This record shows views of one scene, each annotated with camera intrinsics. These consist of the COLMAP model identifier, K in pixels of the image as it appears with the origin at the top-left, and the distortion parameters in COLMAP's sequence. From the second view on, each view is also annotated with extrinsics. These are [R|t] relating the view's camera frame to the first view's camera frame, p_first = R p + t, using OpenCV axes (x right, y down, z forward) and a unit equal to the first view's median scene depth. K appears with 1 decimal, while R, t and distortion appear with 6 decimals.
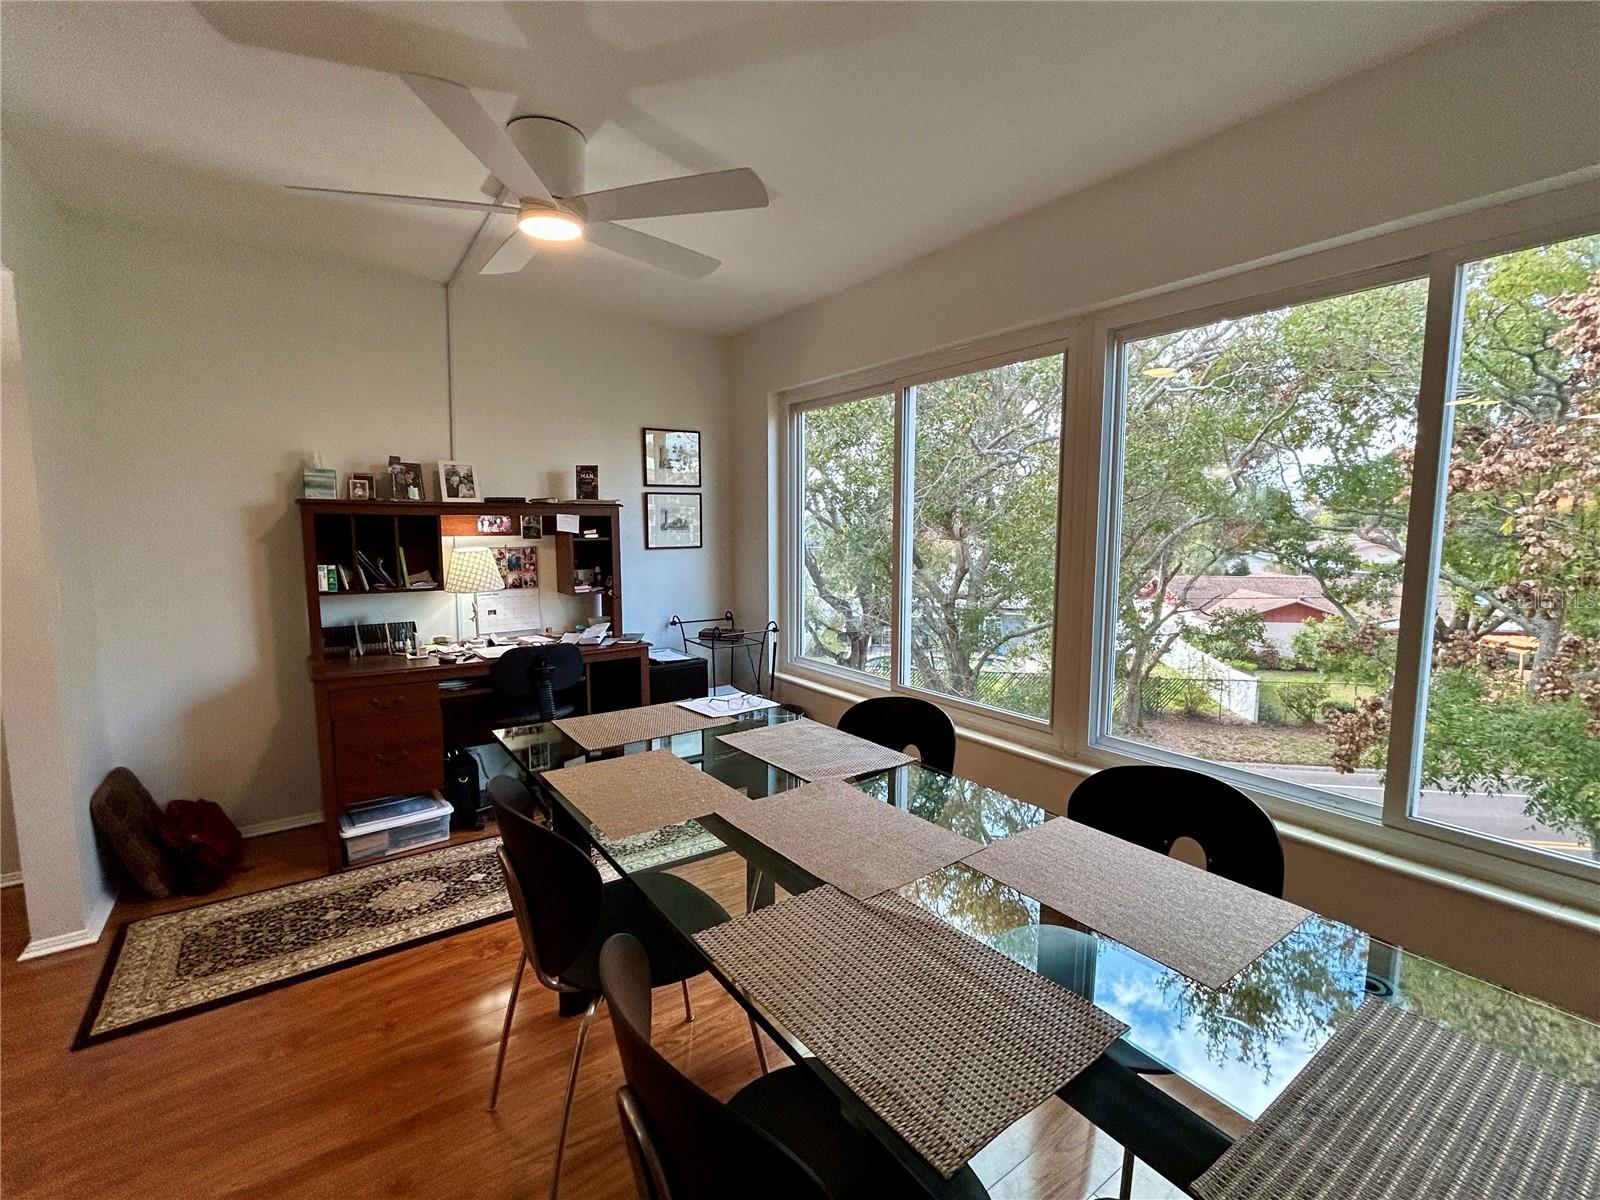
lens RADIAL K [[708.9, 0, 808.5], [0, 708.9, 596.4], [0, 0, 1]] dist [0.000251, 0.000591]
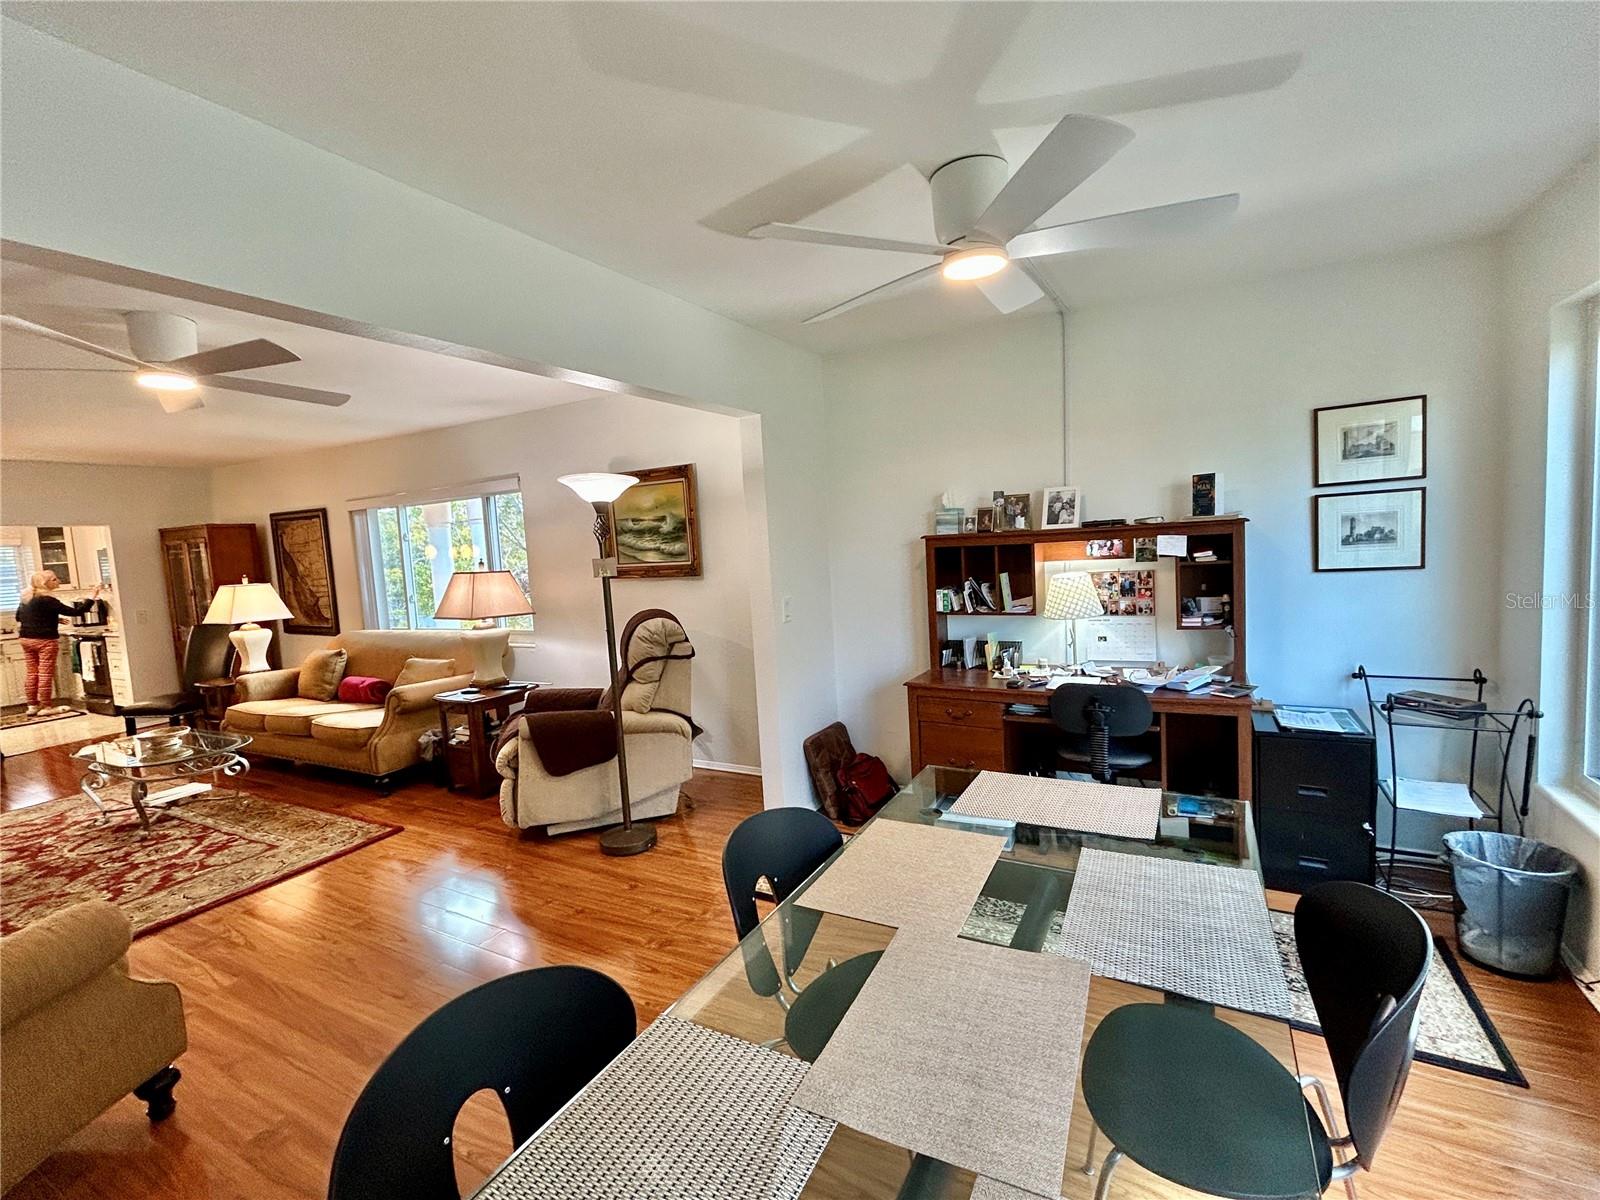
lens RADIAL K [[708.9, 0, 785.1], [0, 708.9, 602.7], [0, 0, 1]] dist [0.000251, 0.000591]
pose [[0.418661, 0.056047, -0.906412, 0.247031], [-0.034127, 0.998360, 0.045969, -0.056735], [0.907501, 0.011687, 0.419887, 0.211046]]
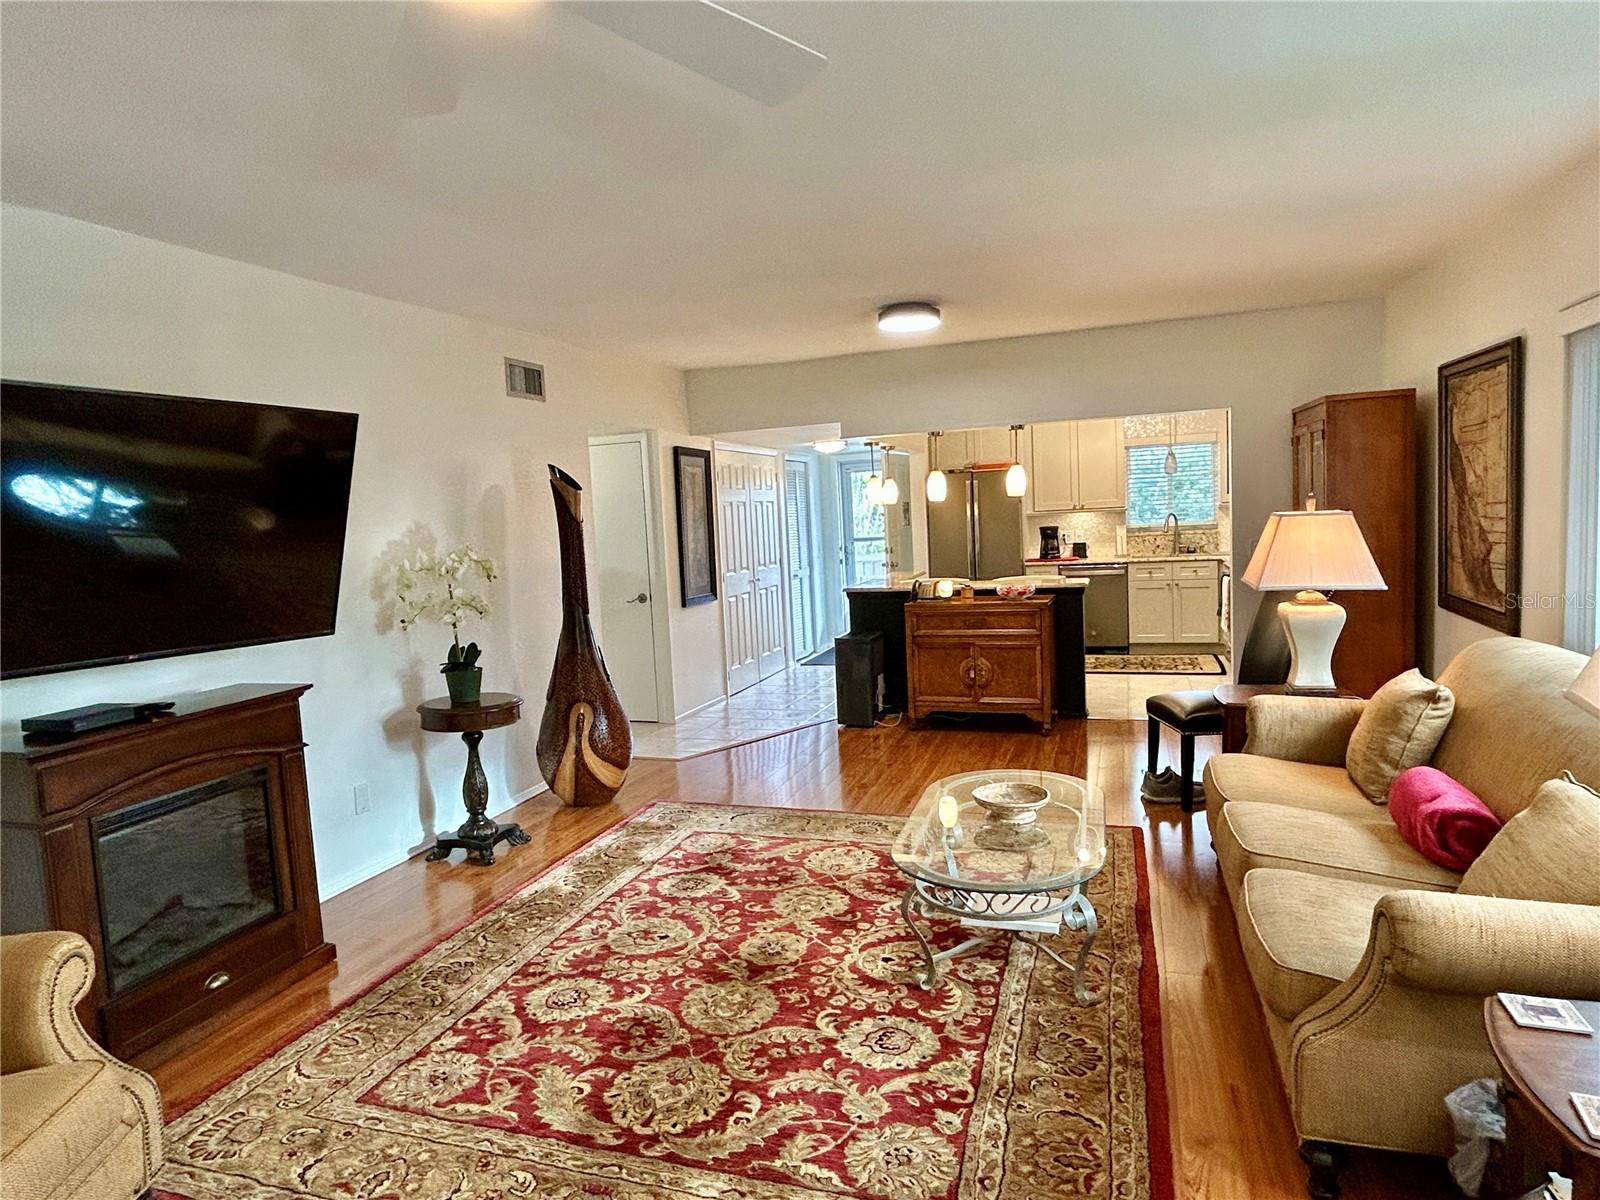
lens RADIAL K [[952.2, 0, 801.0], [0, 952.2, 598.3], [0, 0, 1]] dist [0.003756, -0.010312]
pose [[-0.813004, 0.095744, -0.574333, -0.655770], [-0.005794, 0.985009, 0.172408, -0.068879], [0.582230, 0.143496, -0.800261, 0.317396]]
